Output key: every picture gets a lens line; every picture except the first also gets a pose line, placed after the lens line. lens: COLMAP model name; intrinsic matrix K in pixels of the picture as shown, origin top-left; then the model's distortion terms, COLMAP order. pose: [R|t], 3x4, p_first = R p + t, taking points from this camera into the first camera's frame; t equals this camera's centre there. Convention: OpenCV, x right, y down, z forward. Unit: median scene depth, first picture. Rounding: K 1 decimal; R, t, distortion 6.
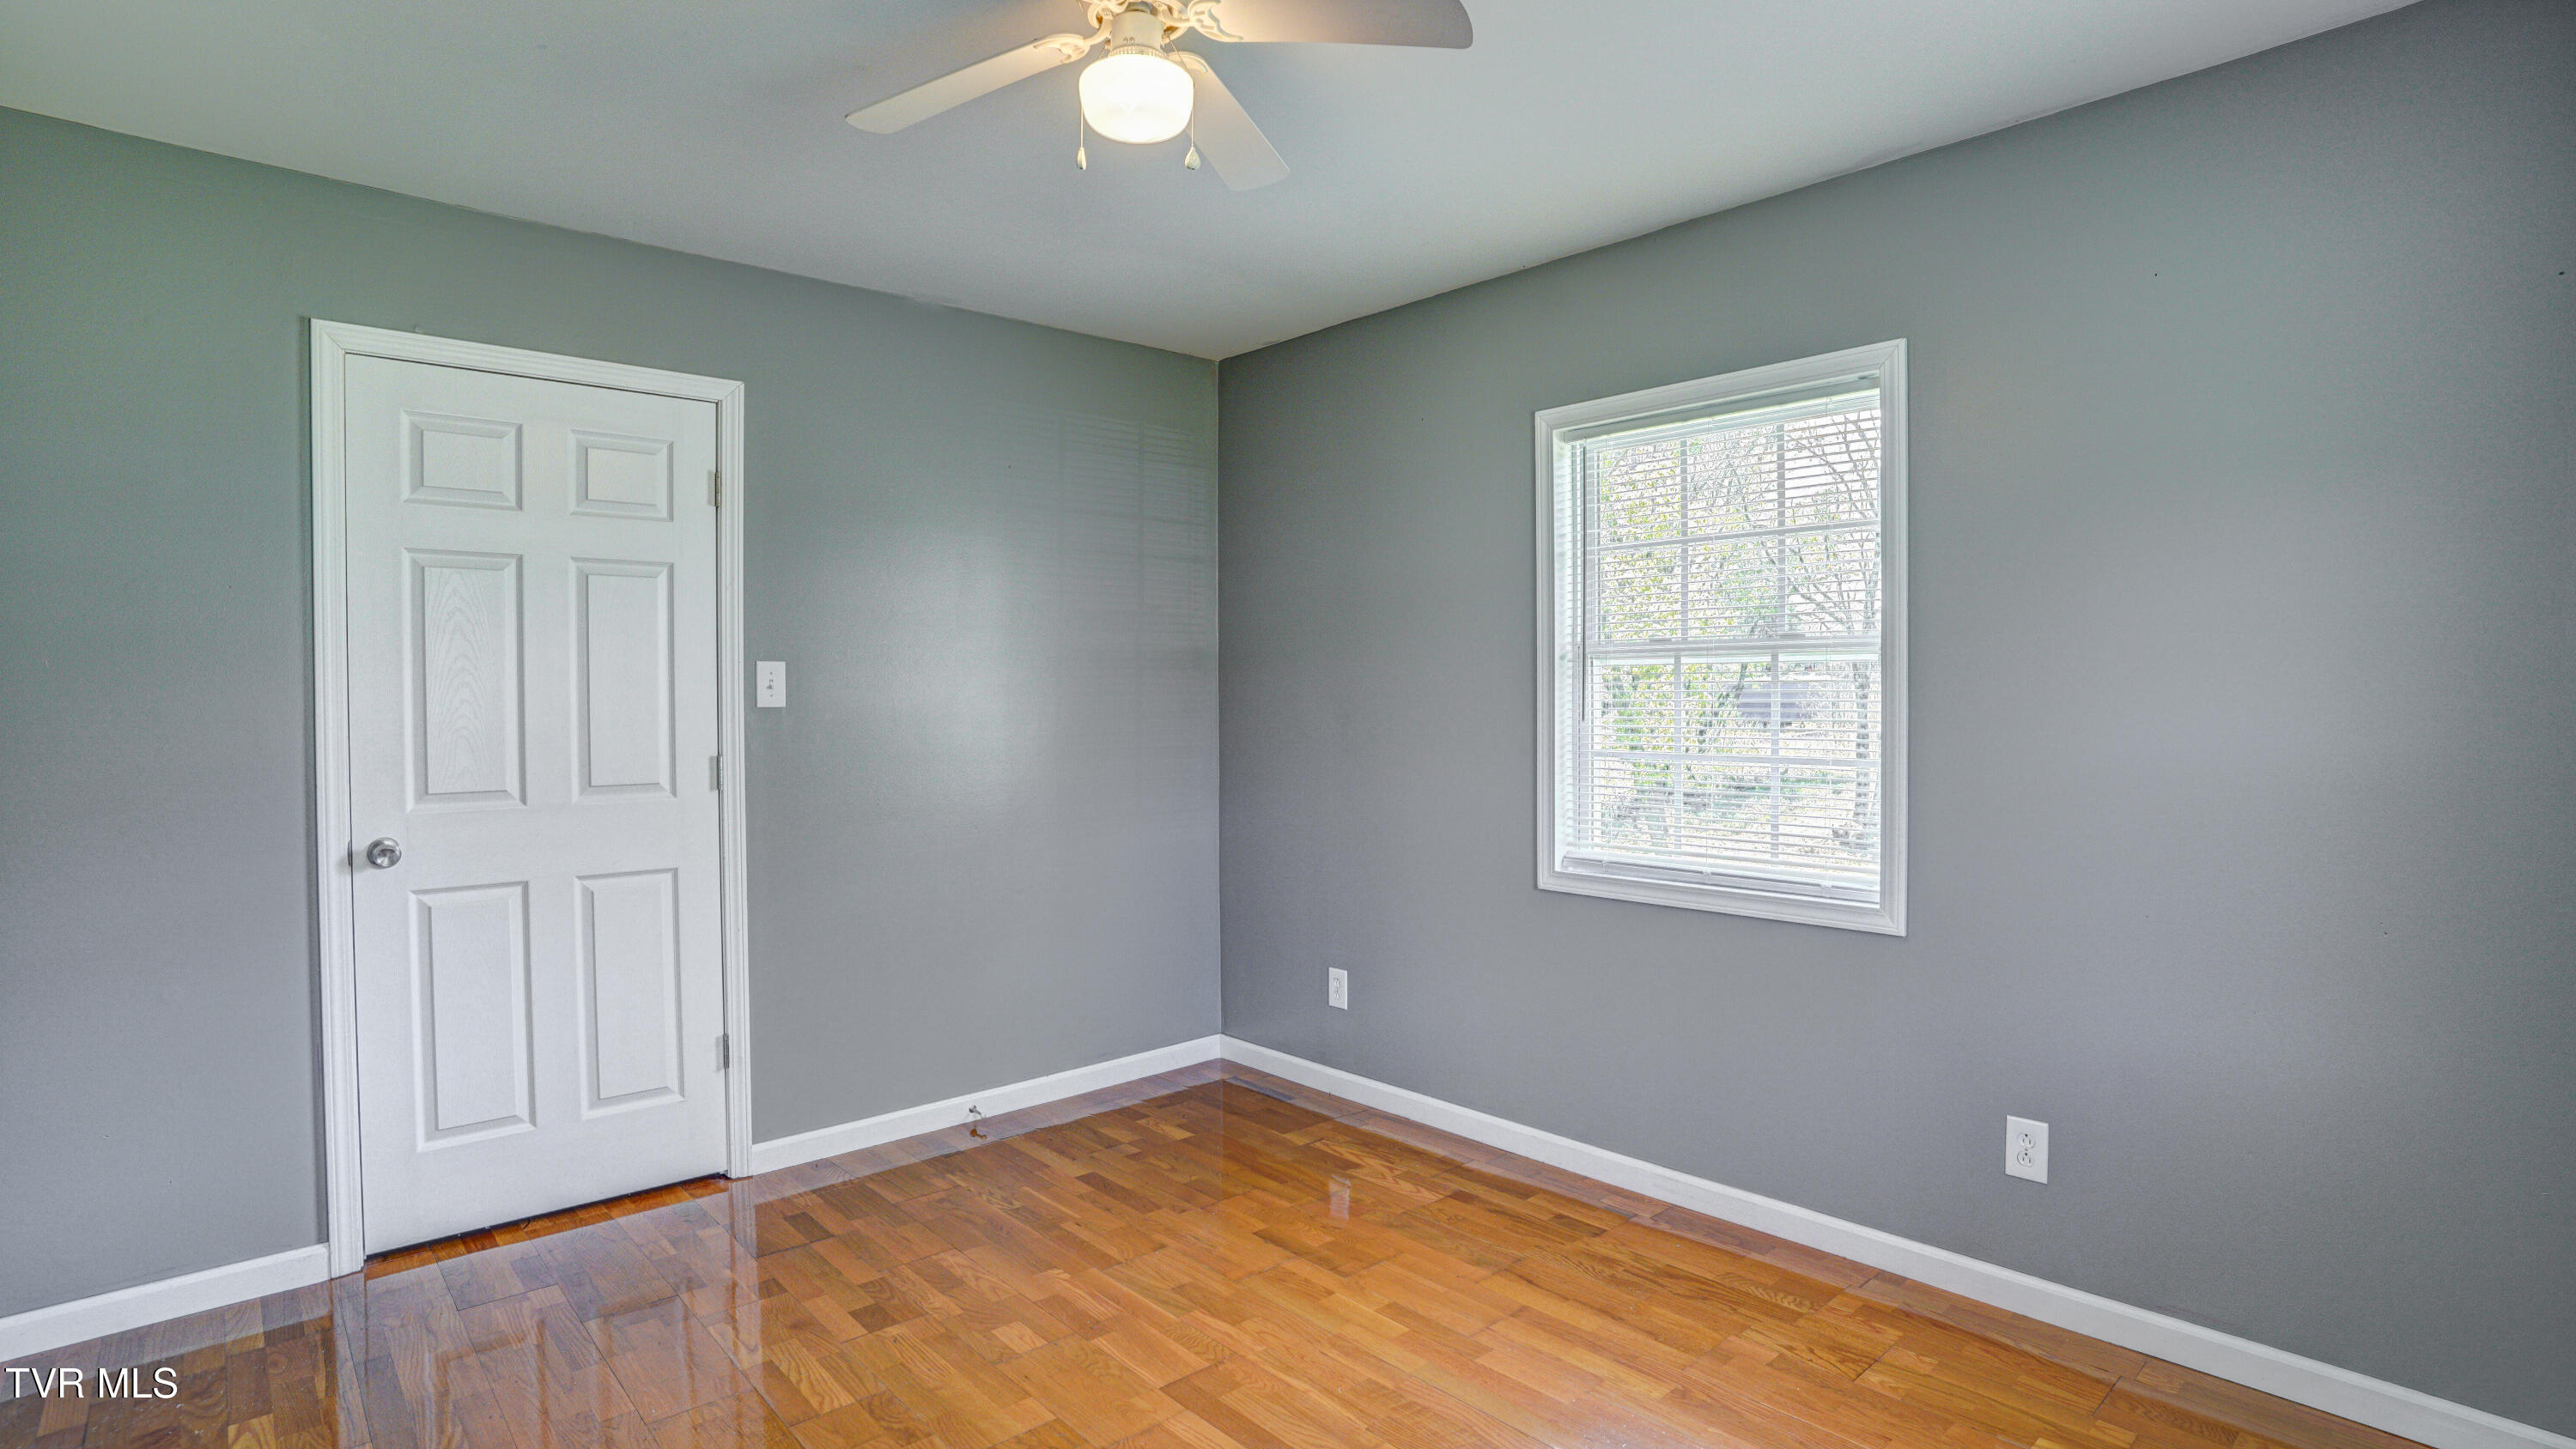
lens RADIAL K [[1267.7, 0, 1289.8], [0, 1267.7, 717.7], [0, 0, 1]] dist [-0.081071, 0.038949]
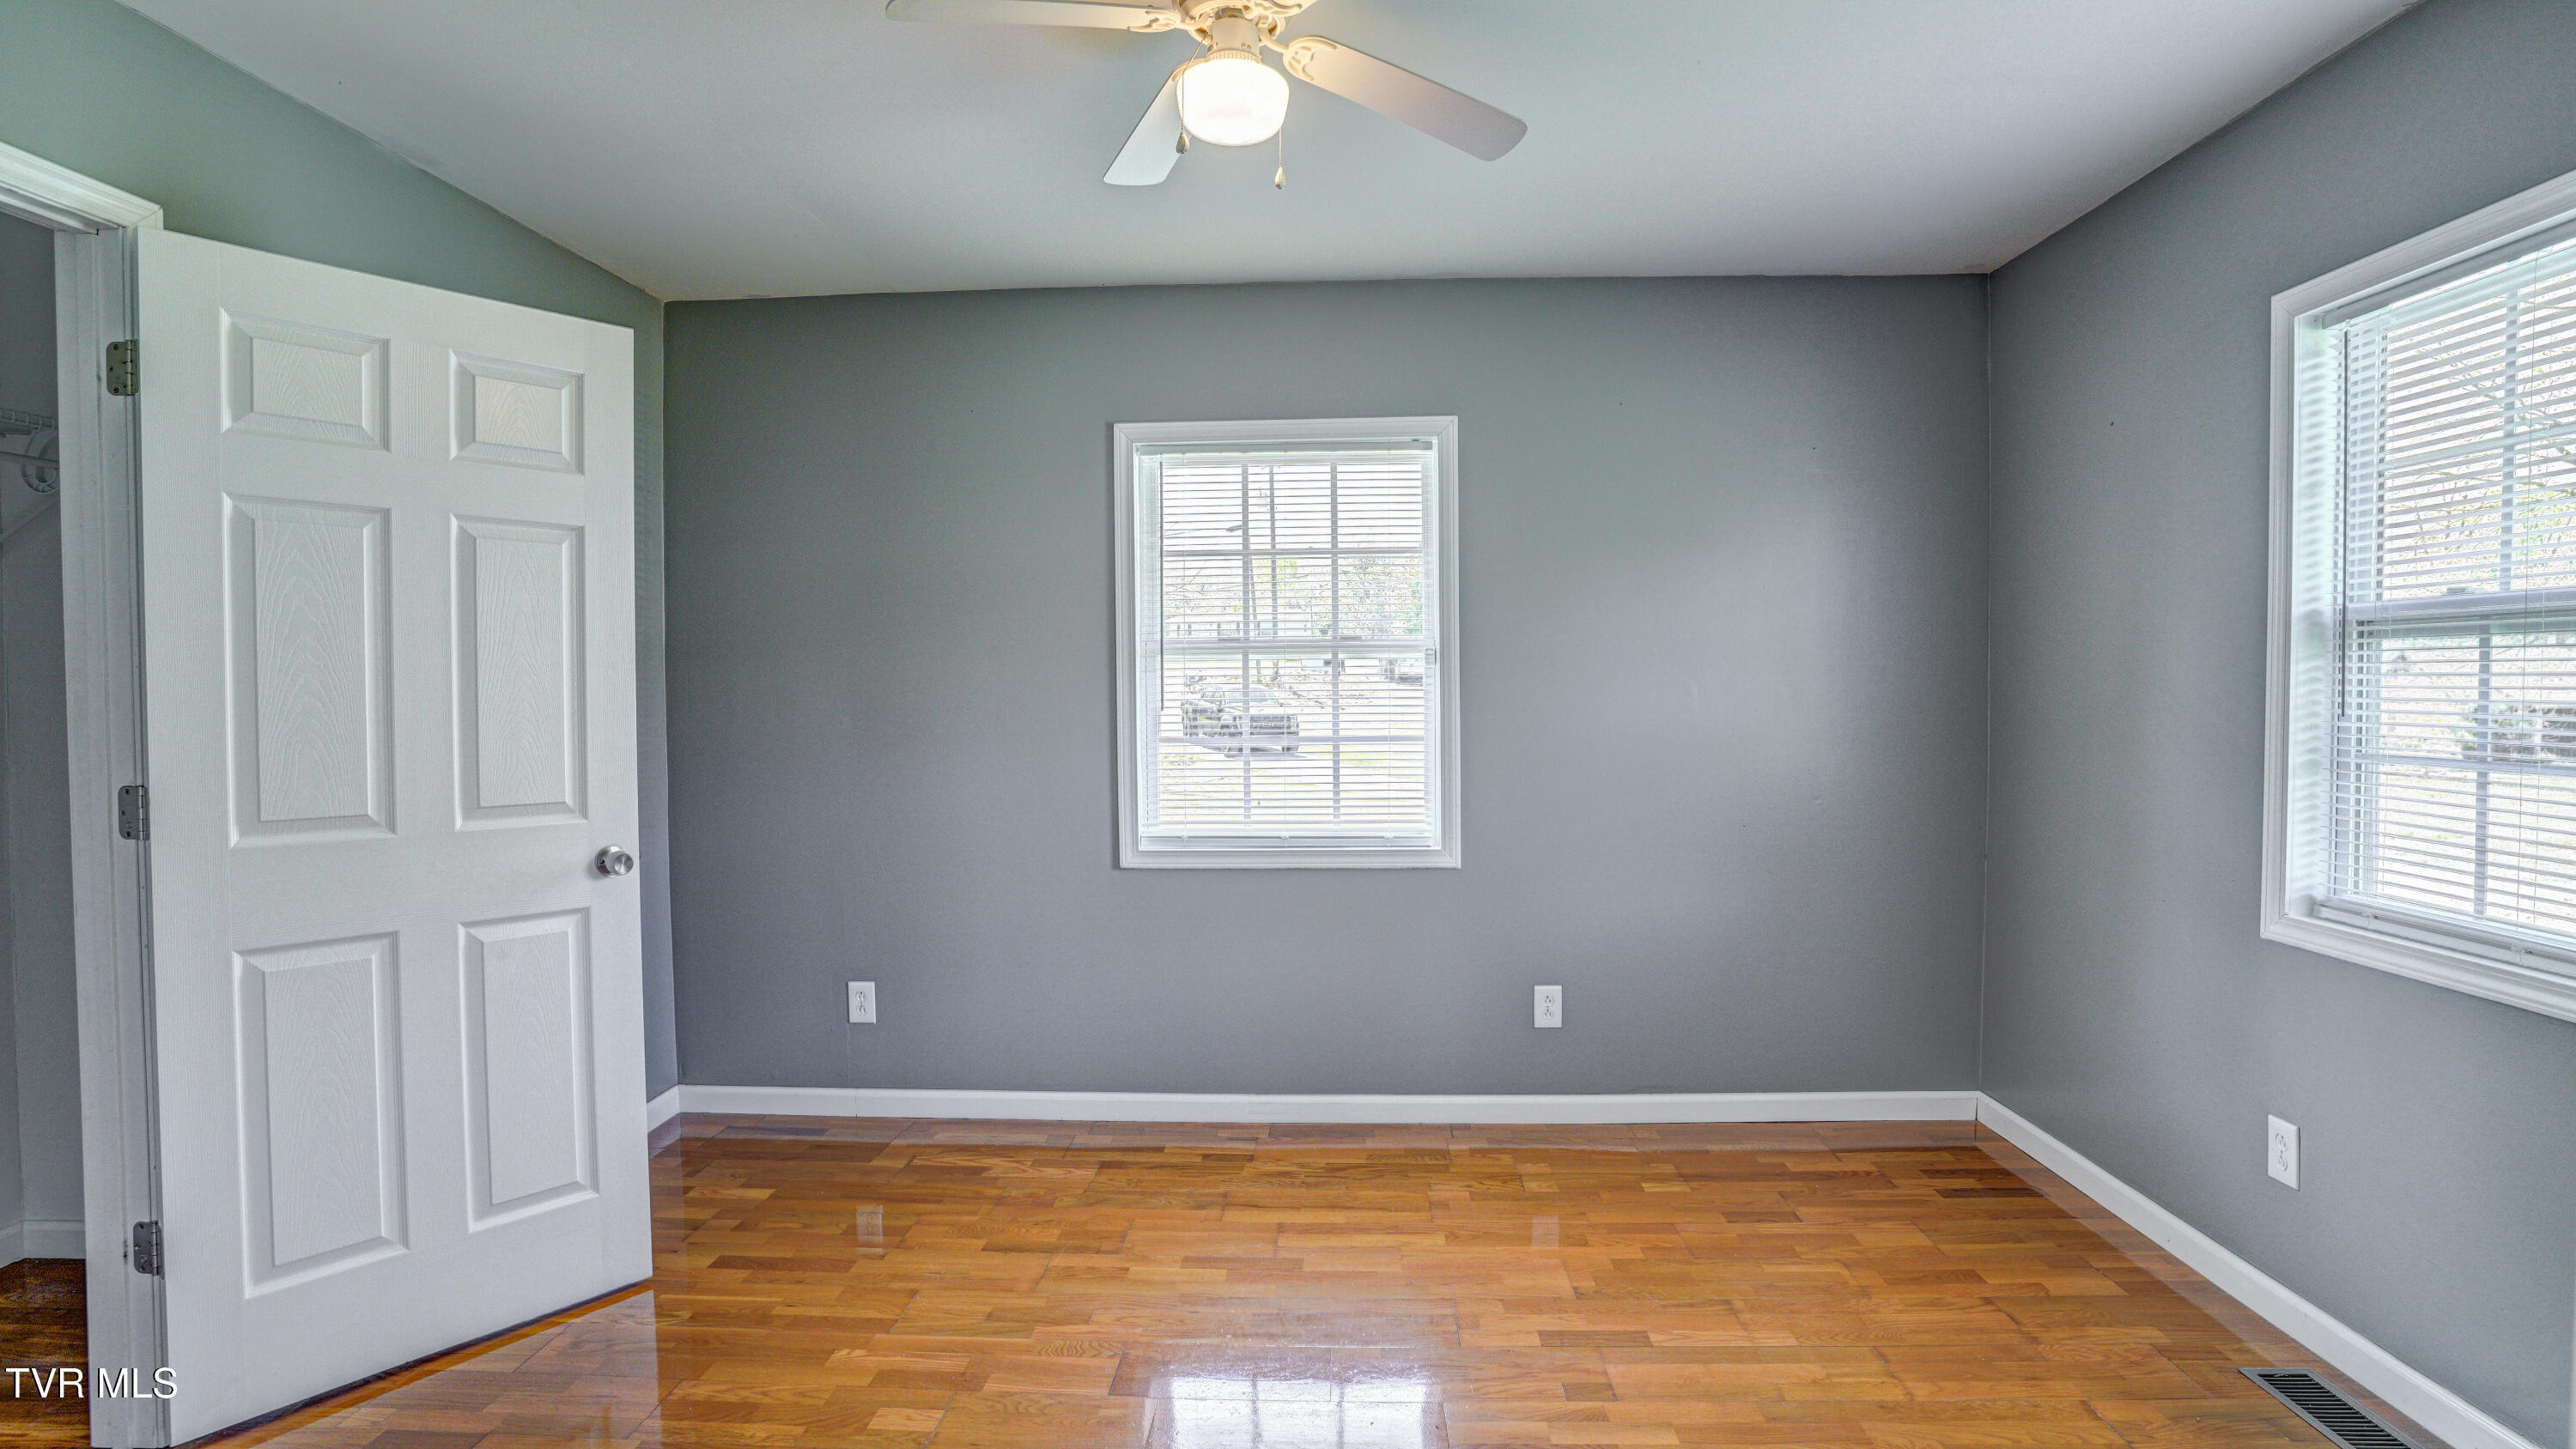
lens RADIAL K [[1267.7, 0, 1289.8], [0, 1267.7, 717.7], [0, 0, 1]] dist [-0.081071, 0.038949]
pose [[0.702784, -0.017280, 0.711193, -0.533285], [0.018094, 0.999816, 0.006412, 0.003874], [-0.711173, 0.008362, 0.702968, 0.162404]]
